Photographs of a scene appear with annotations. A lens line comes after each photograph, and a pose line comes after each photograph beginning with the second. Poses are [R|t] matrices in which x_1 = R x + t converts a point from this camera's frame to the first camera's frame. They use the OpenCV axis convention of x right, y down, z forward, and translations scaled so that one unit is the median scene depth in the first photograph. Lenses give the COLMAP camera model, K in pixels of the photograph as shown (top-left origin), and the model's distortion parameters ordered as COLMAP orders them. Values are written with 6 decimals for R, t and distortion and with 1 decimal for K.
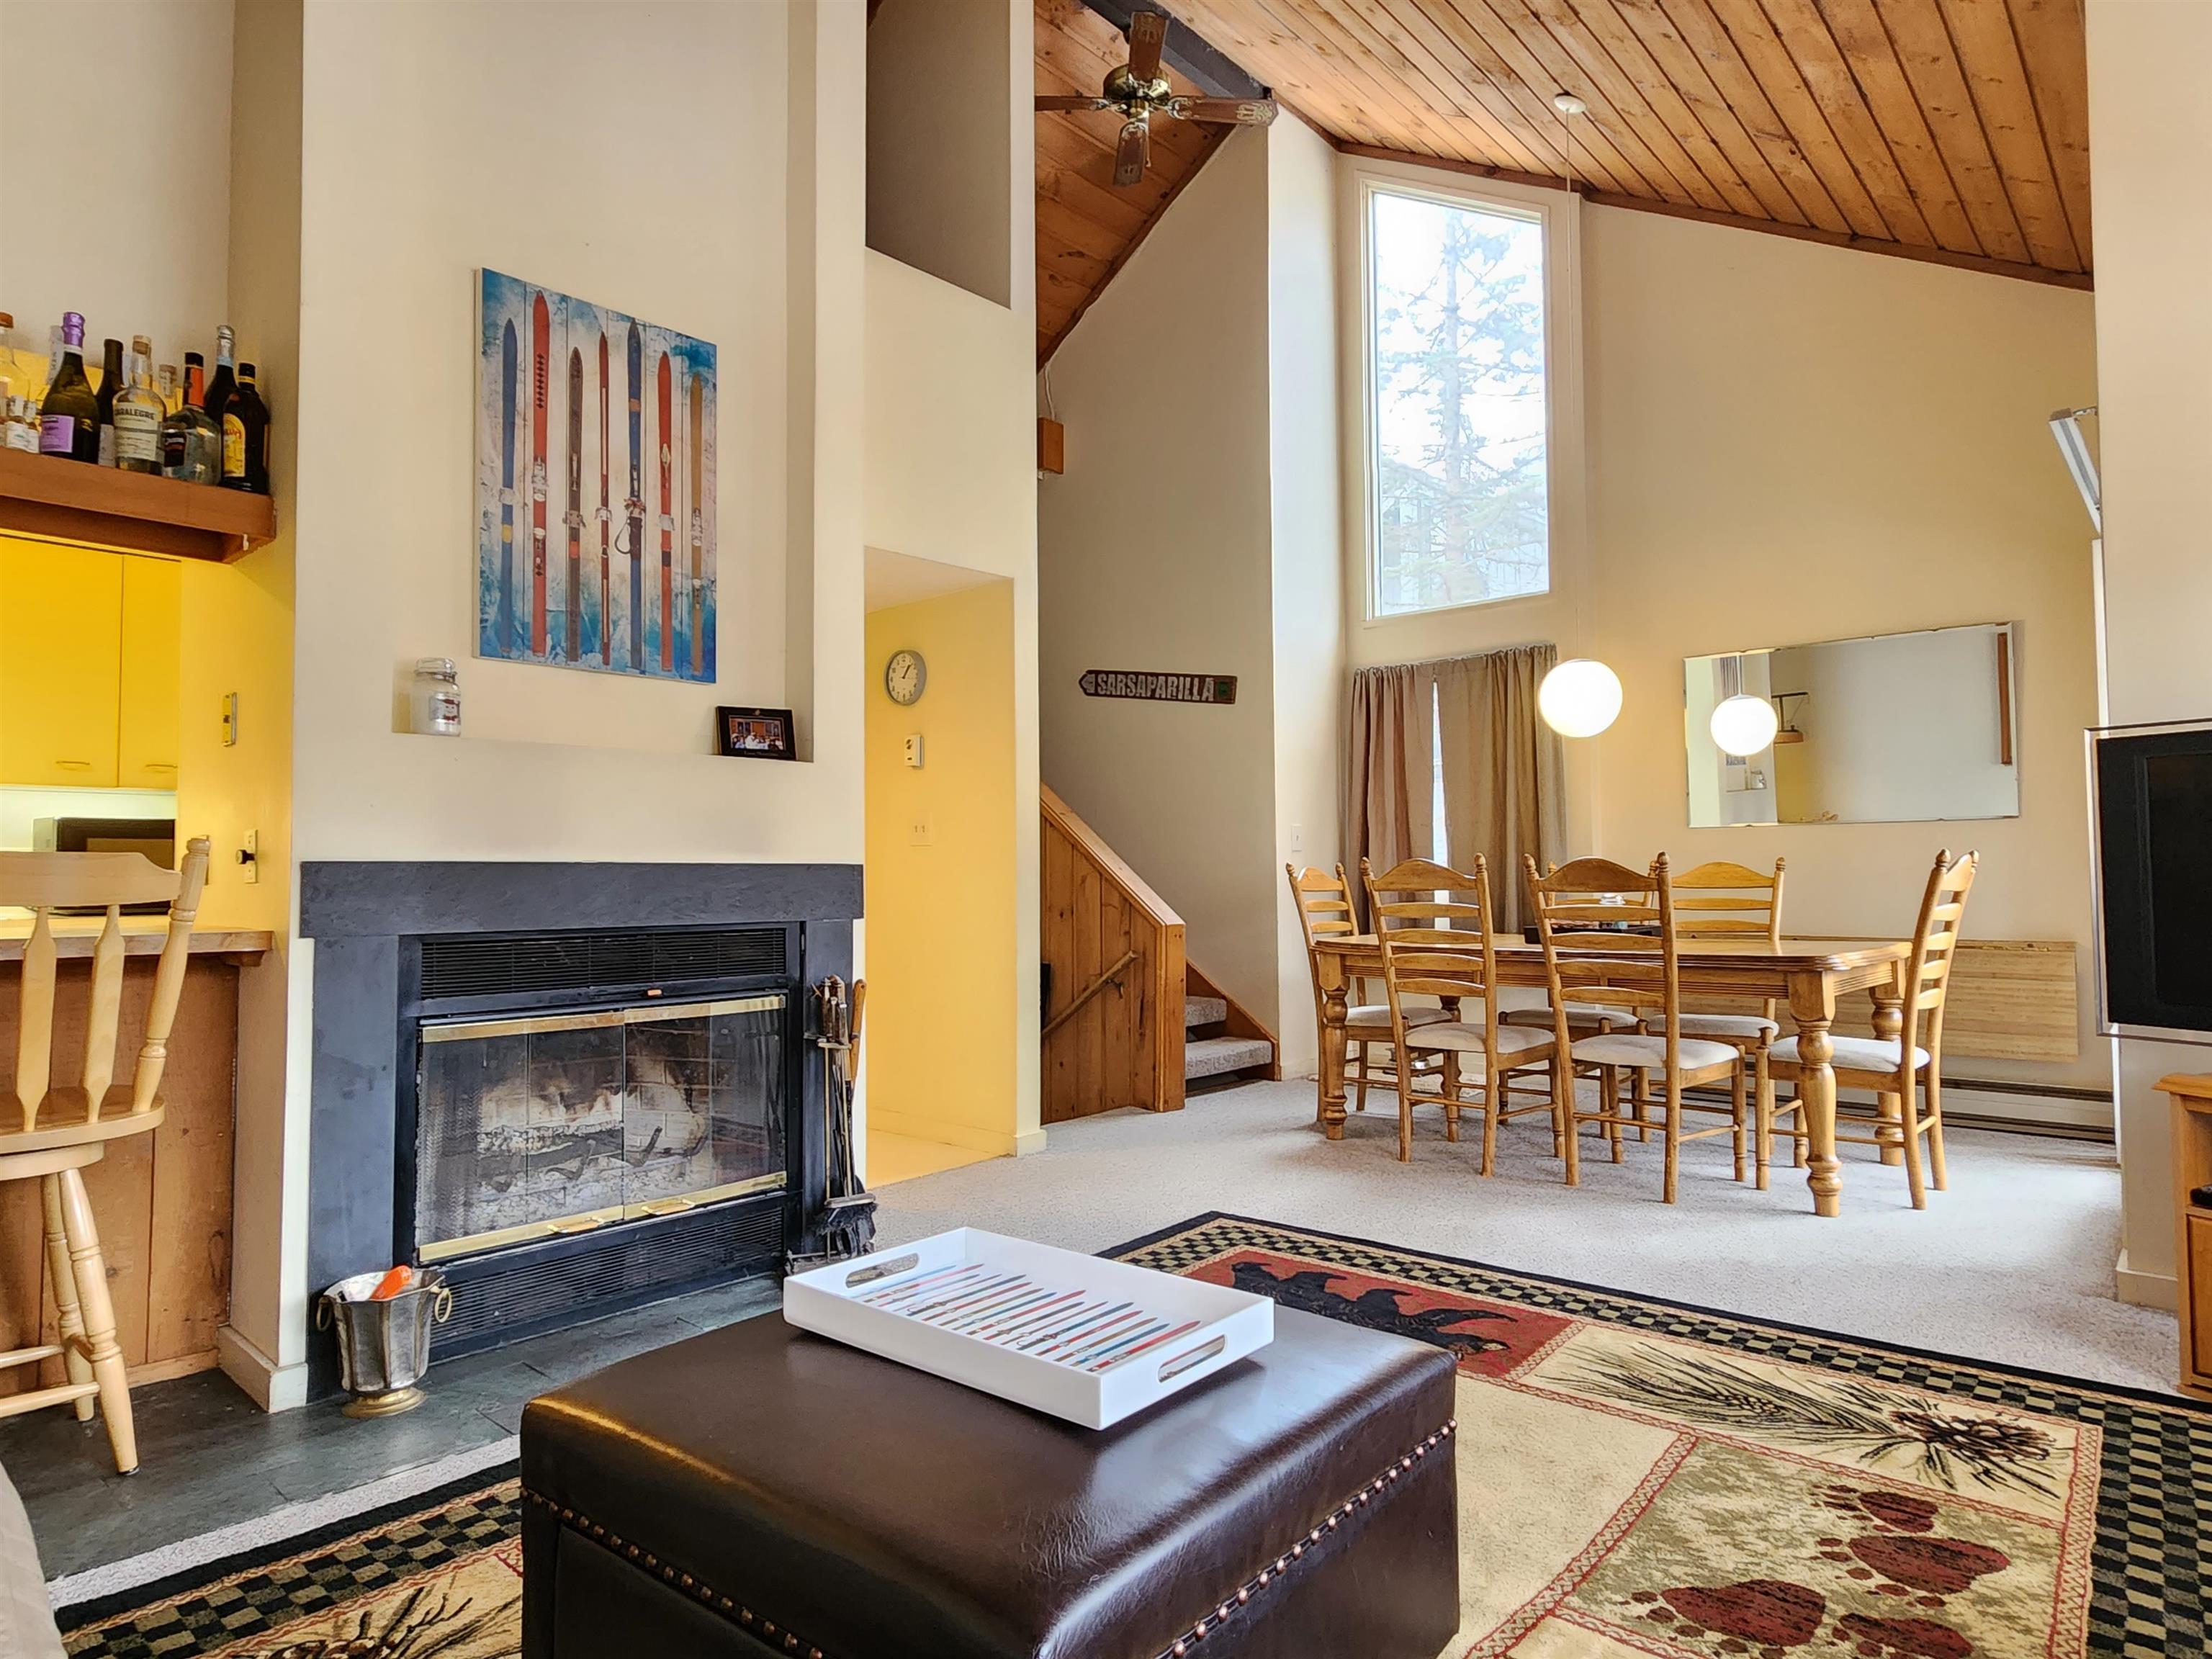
lens RADIAL K [[1287.4, 0, 1133.7], [0, 1287.4, 819.2], [0, 0, 1]] dist [0.003995, -0.003889]
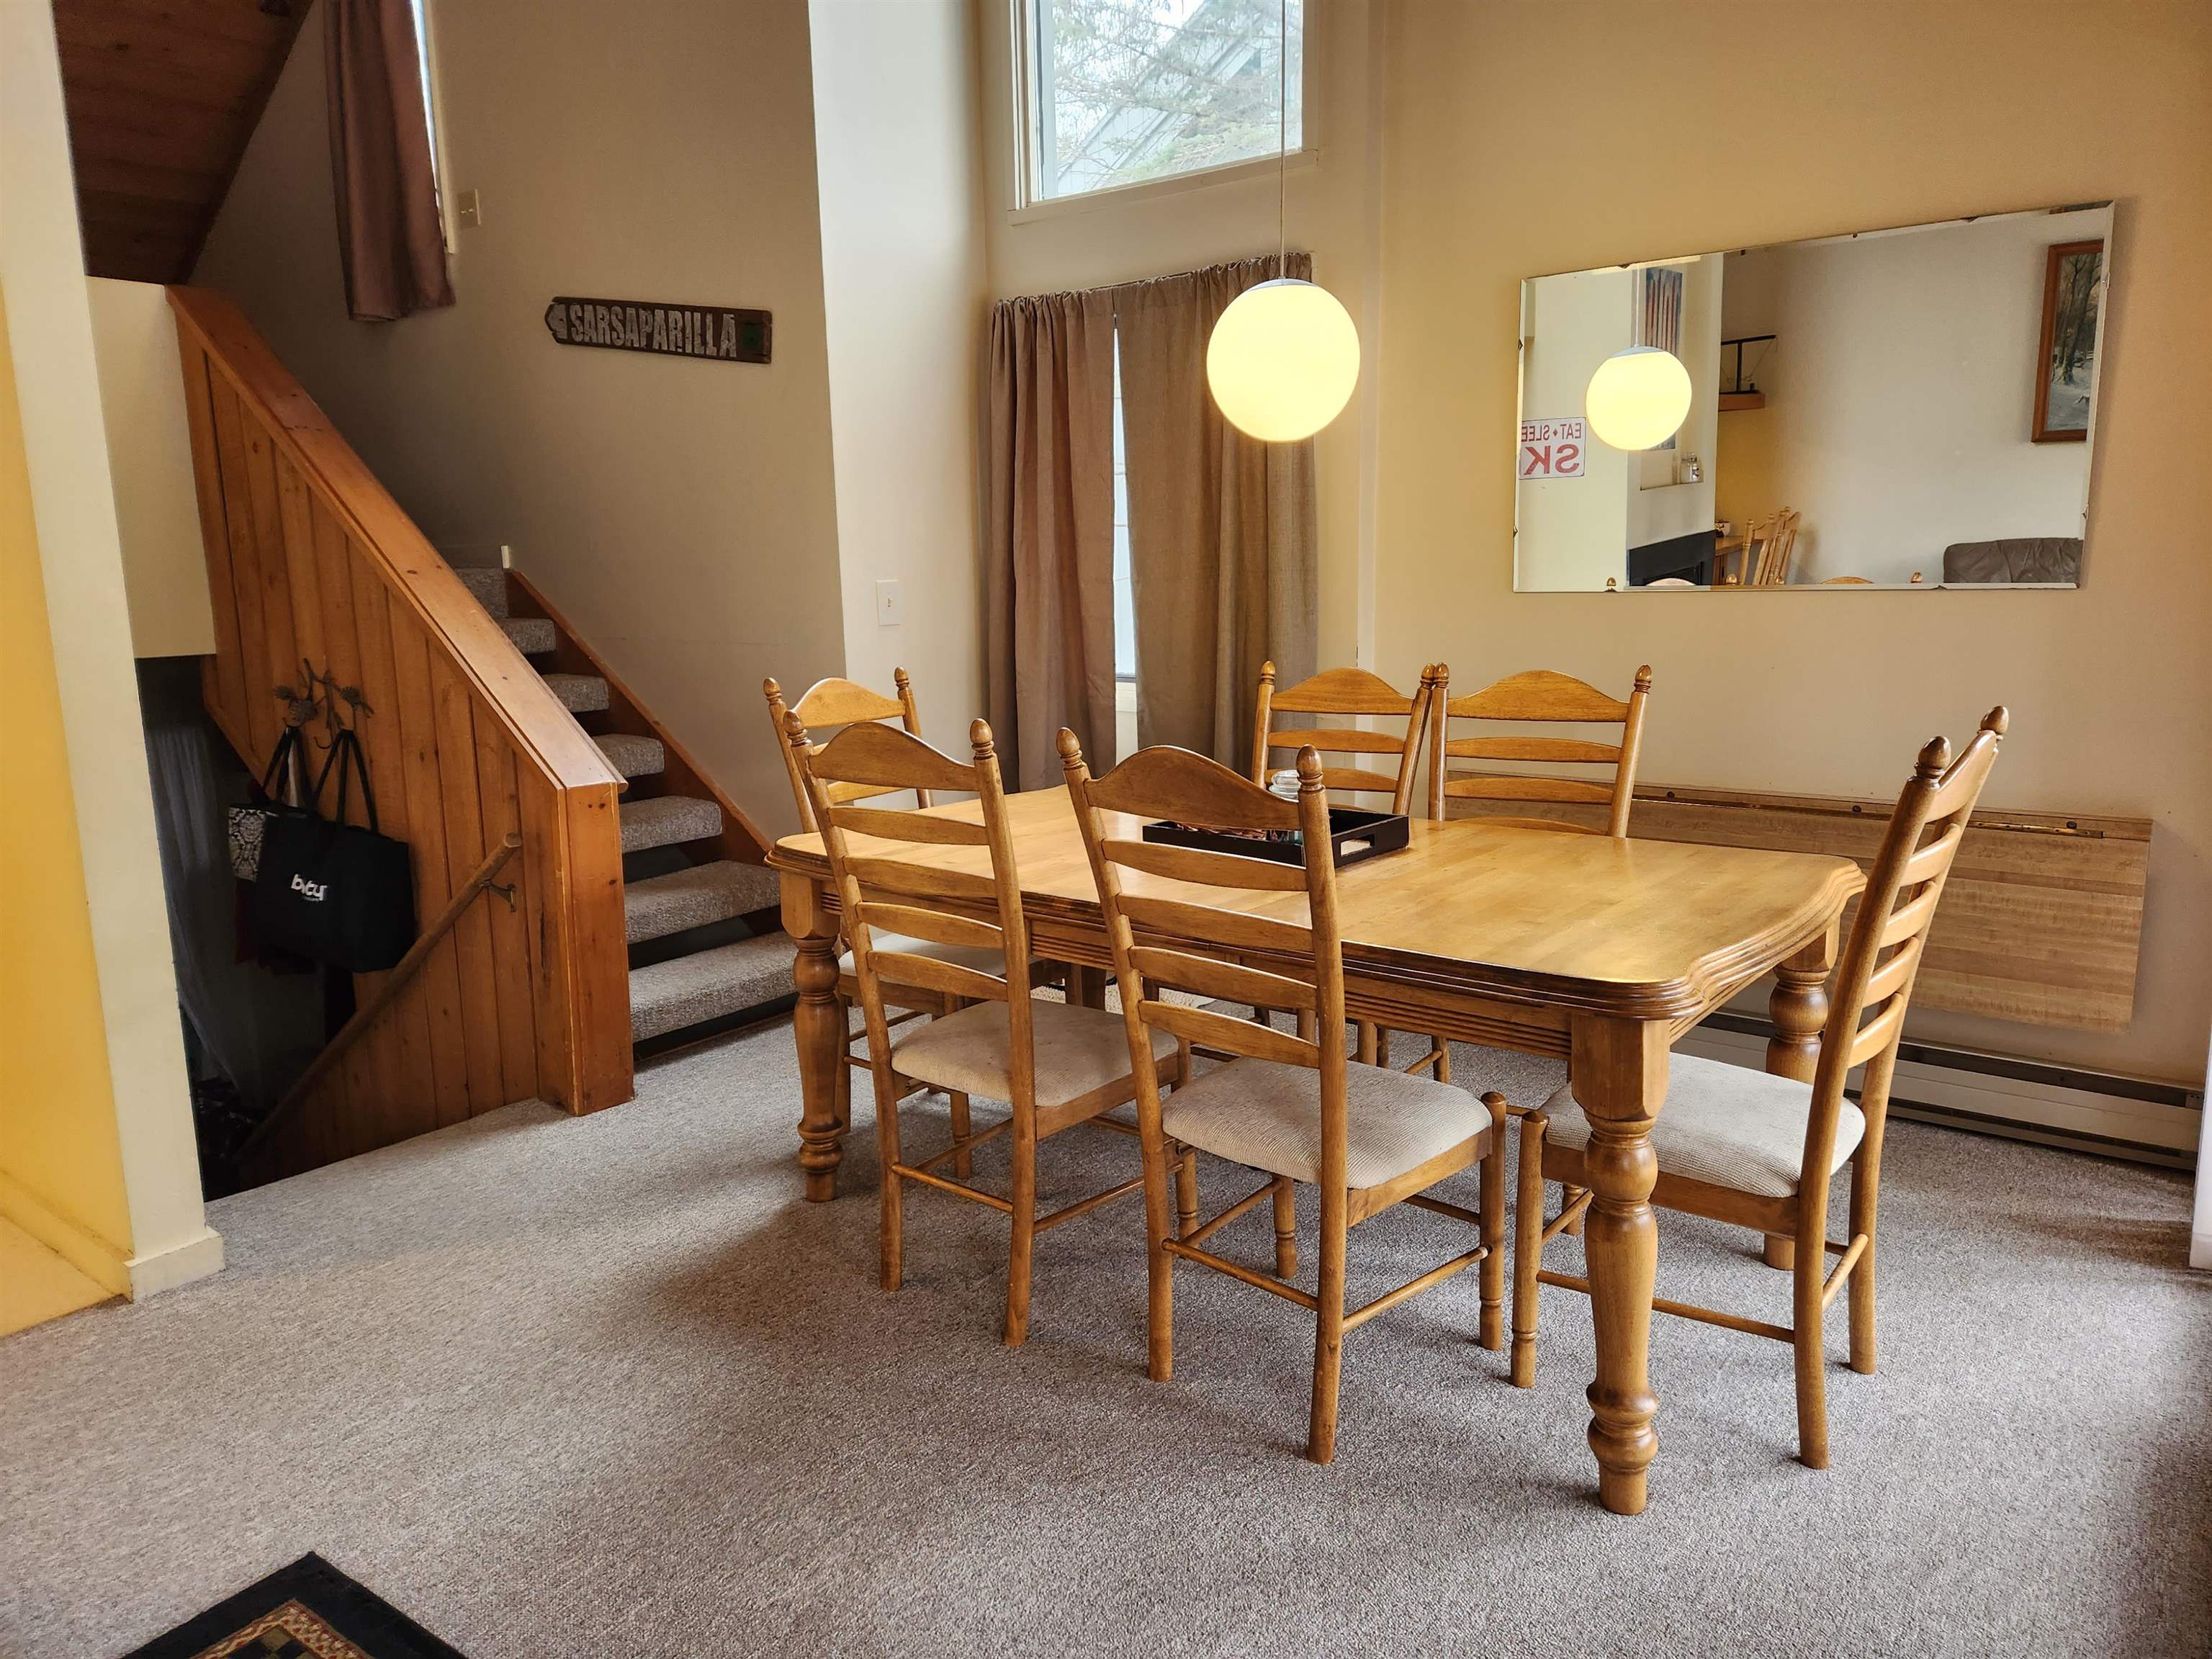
lens RADIAL K [[1451.3, 0, 1153.3], [0, 1451.3, 818.9], [0, 0, 1]] dist [0.067284, -0.055199]
pose [[0.996536, -0.025083, 0.079293, 0.219103], [0.006913, 0.975118, 0.221581, -0.040859], [-0.082878, -0.220265, 0.971913, 0.361160]]
